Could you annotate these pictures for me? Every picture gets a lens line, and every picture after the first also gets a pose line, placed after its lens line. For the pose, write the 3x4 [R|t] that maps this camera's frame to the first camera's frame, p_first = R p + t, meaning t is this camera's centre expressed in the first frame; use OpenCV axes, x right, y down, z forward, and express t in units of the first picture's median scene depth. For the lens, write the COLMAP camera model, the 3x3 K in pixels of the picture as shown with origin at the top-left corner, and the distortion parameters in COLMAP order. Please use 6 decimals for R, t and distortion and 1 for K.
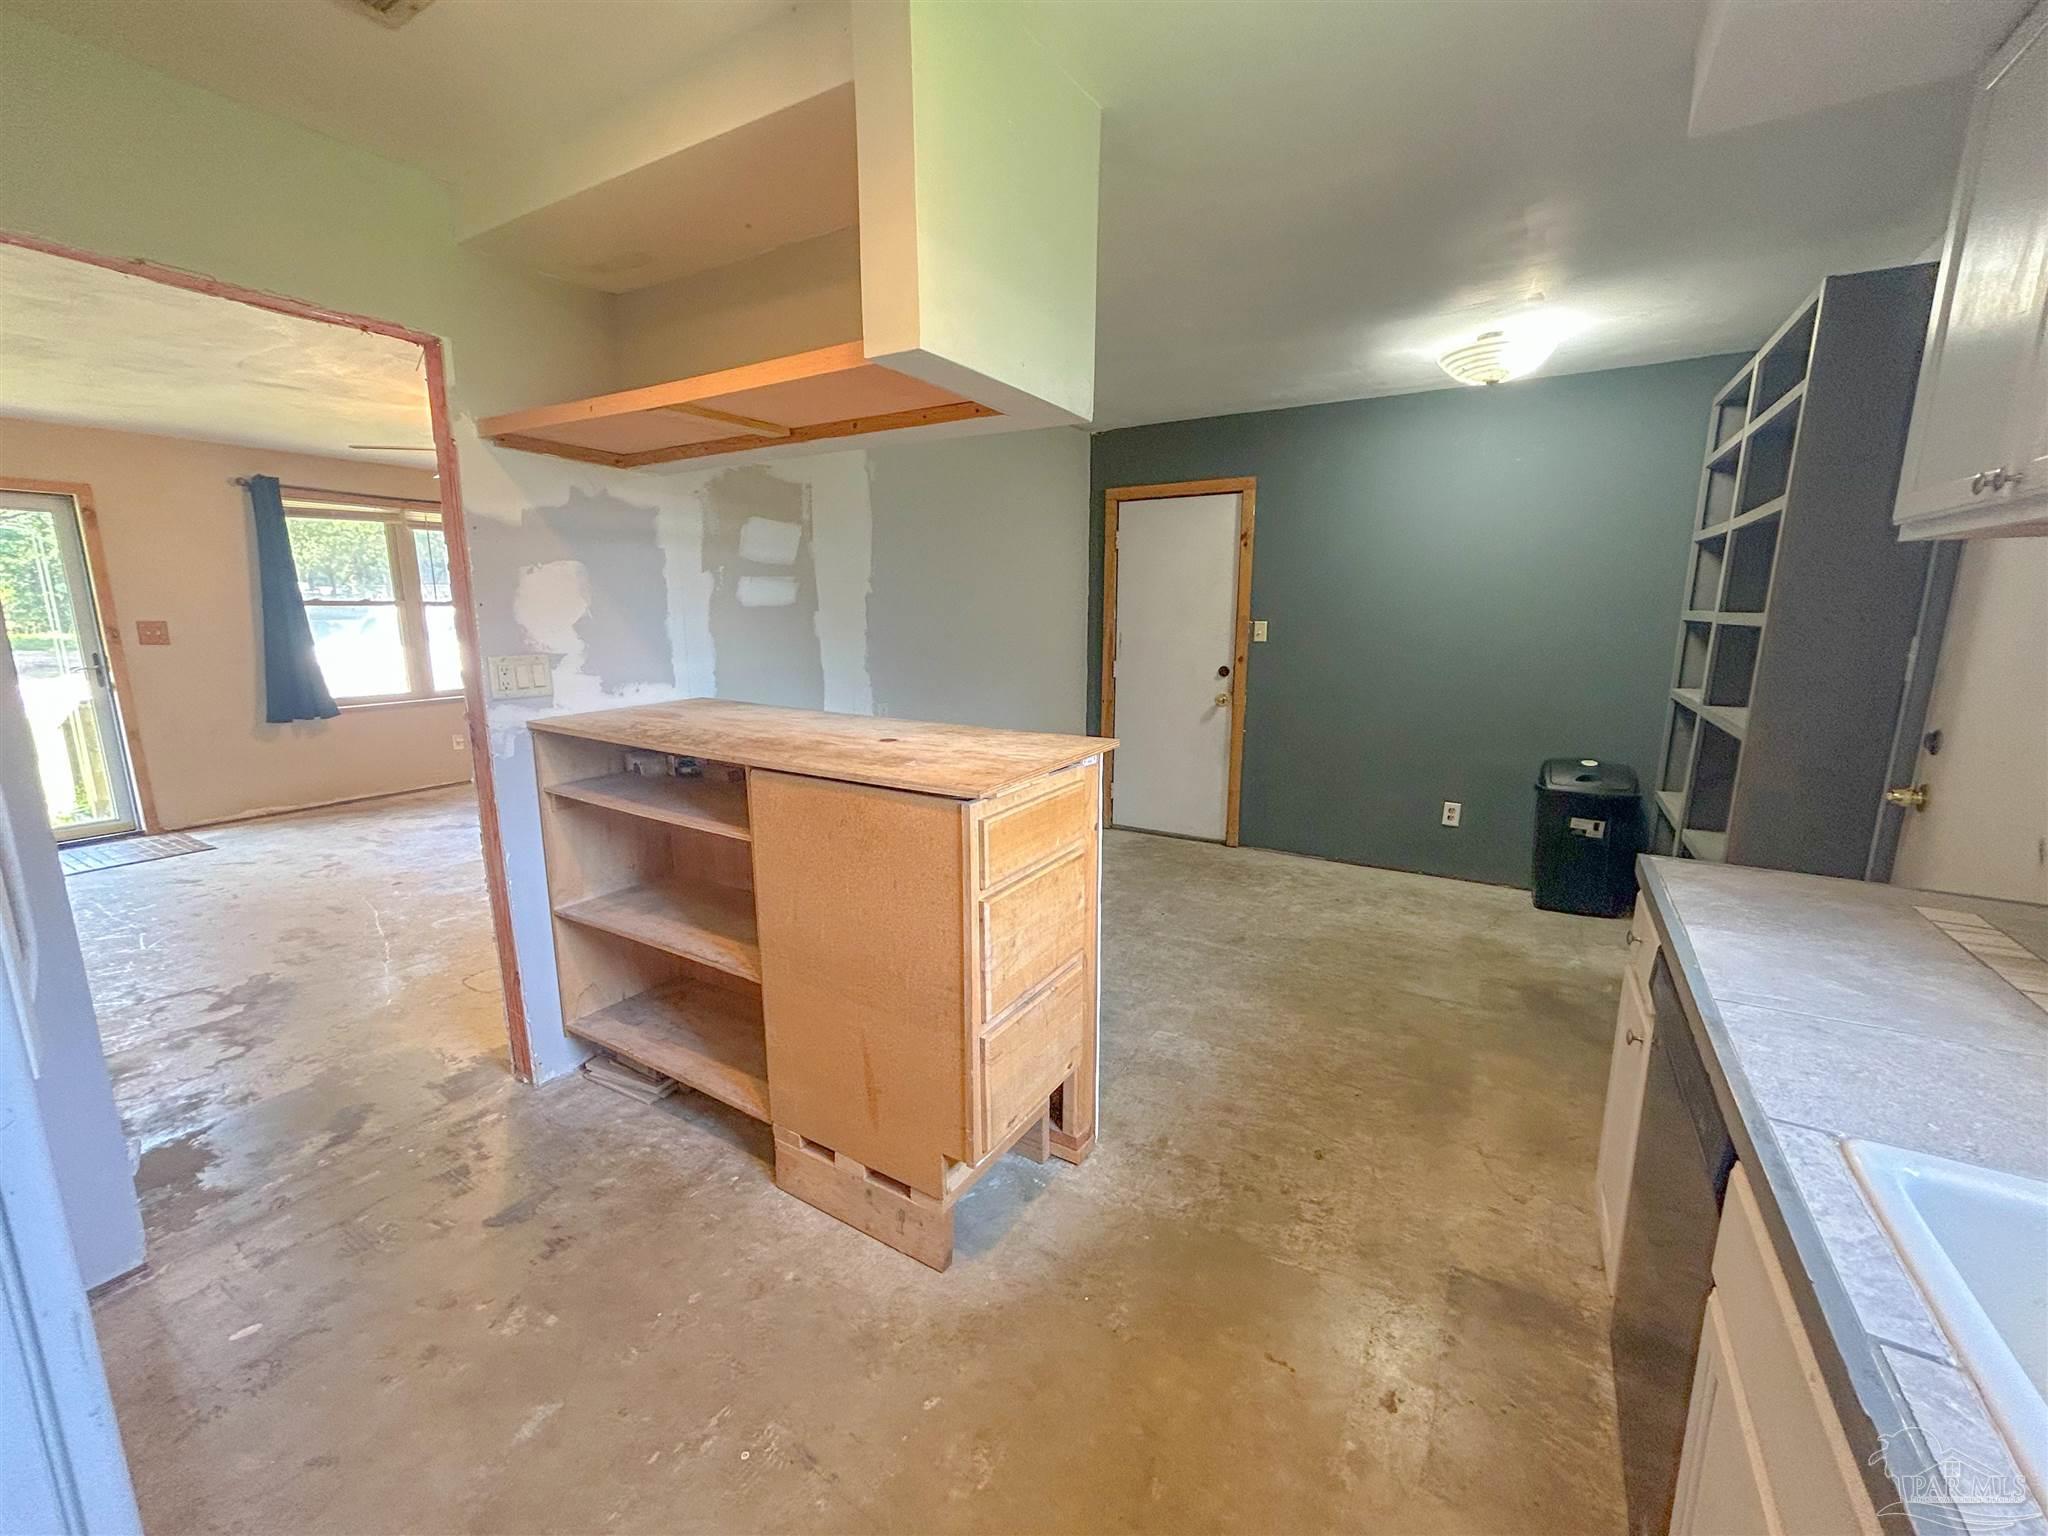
lens RADIAL K [[834.8, 0, 1023.3], [0, 834.8, 767.1], [0, 0, 1]] dist [-0.002196, 0.000547]
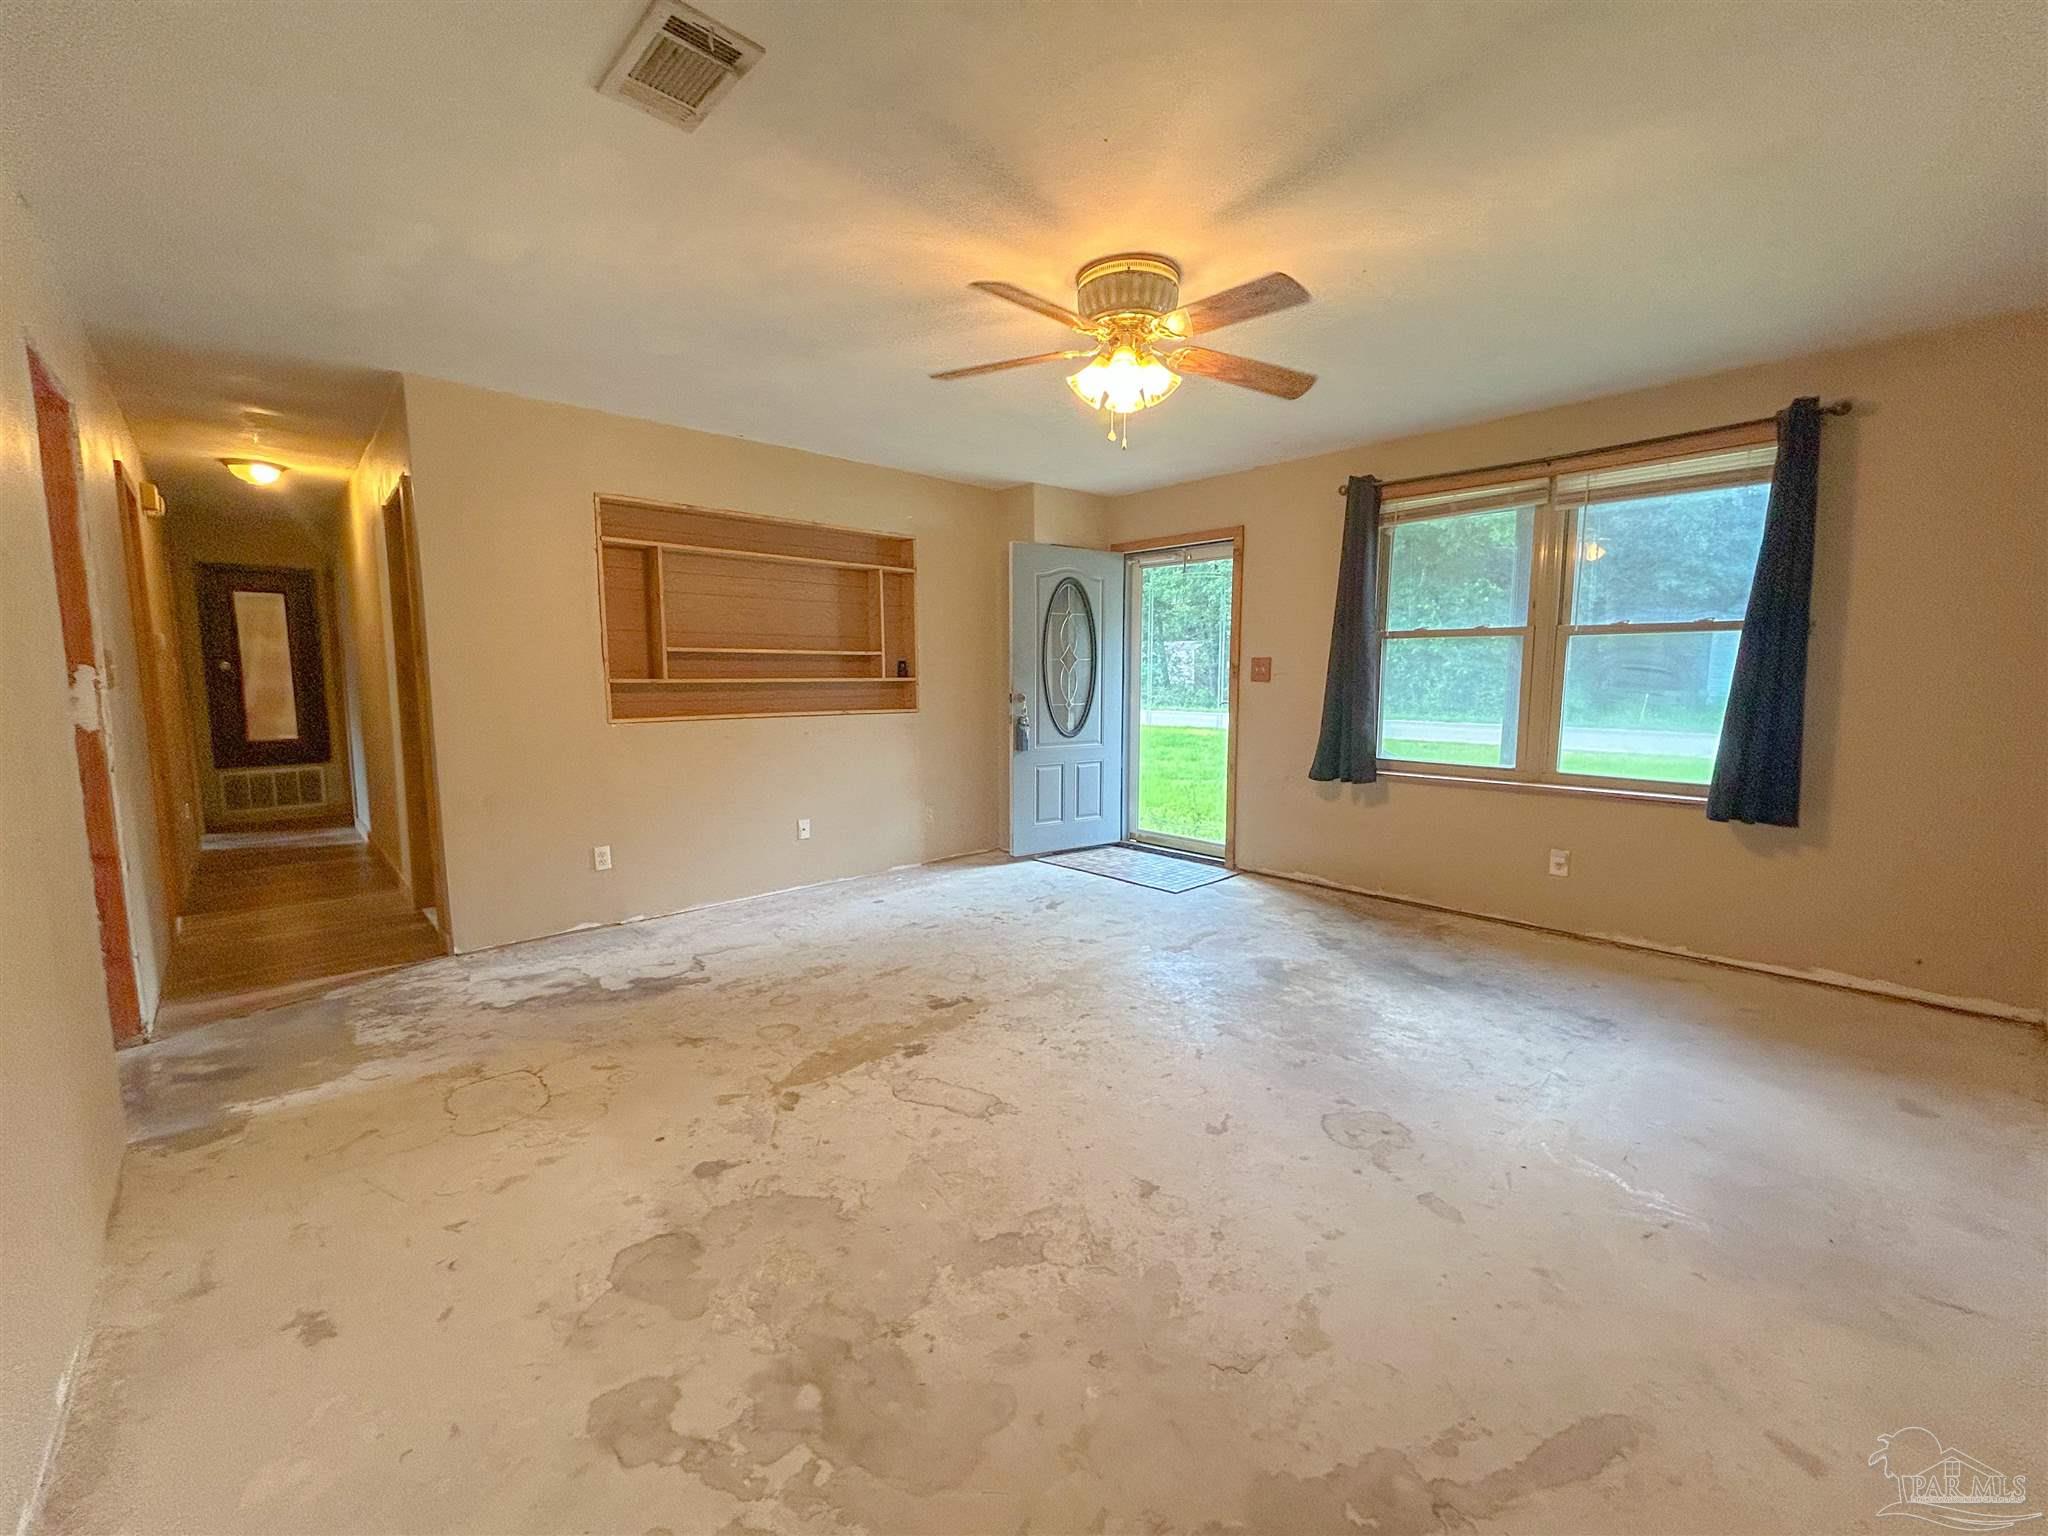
lens RADIAL K [[834.8, 0, 1025.5], [0, 834.8, 761.5], [0, 0, 1]] dist [-0.002196, 0.000547]
pose [[-0.255884, 0.099541, -0.961569, -0.049627], [-0.182622, 0.971797, 0.149197, -0.253071], [0.949301, 0.213780, -0.230489, 1.638769]]
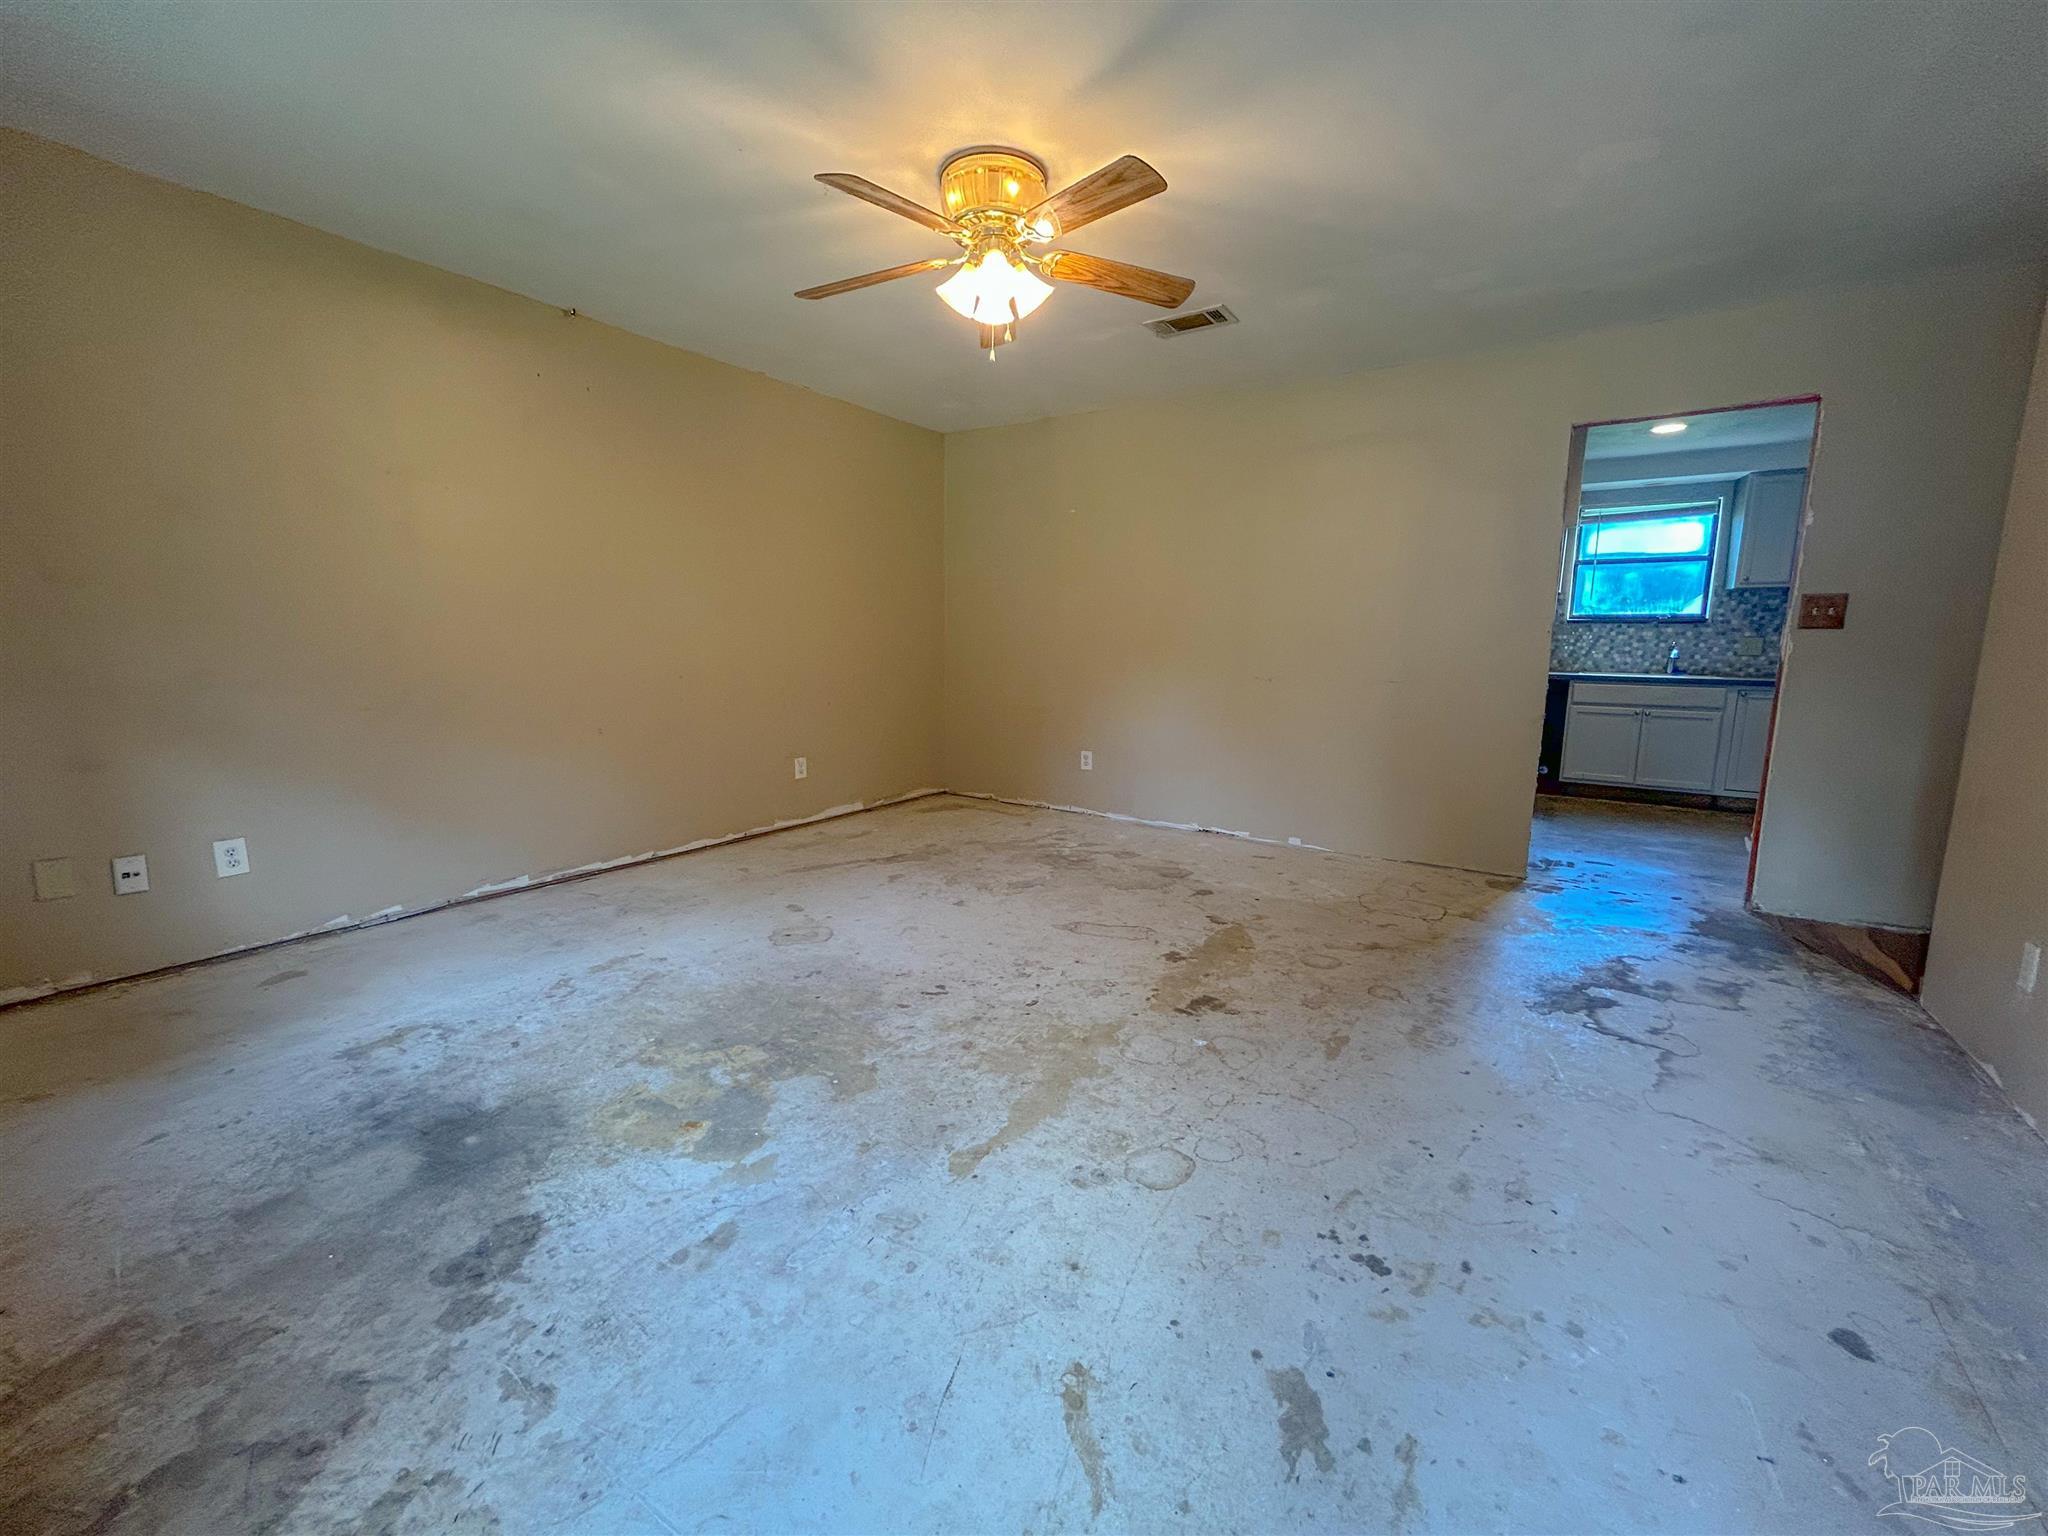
lens RADIAL K [[834.8, 0, 1028.1], [0, 834.8, 764.8], [0, 0, 1]] dist [-0.002196, 0.000547]
pose [[0.035516, -0.155685, 0.987168, -1.759135], [0.175642, 0.973388, 0.147193, -0.184058], [-0.983813, 0.168160, 0.061915, 1.456083]]
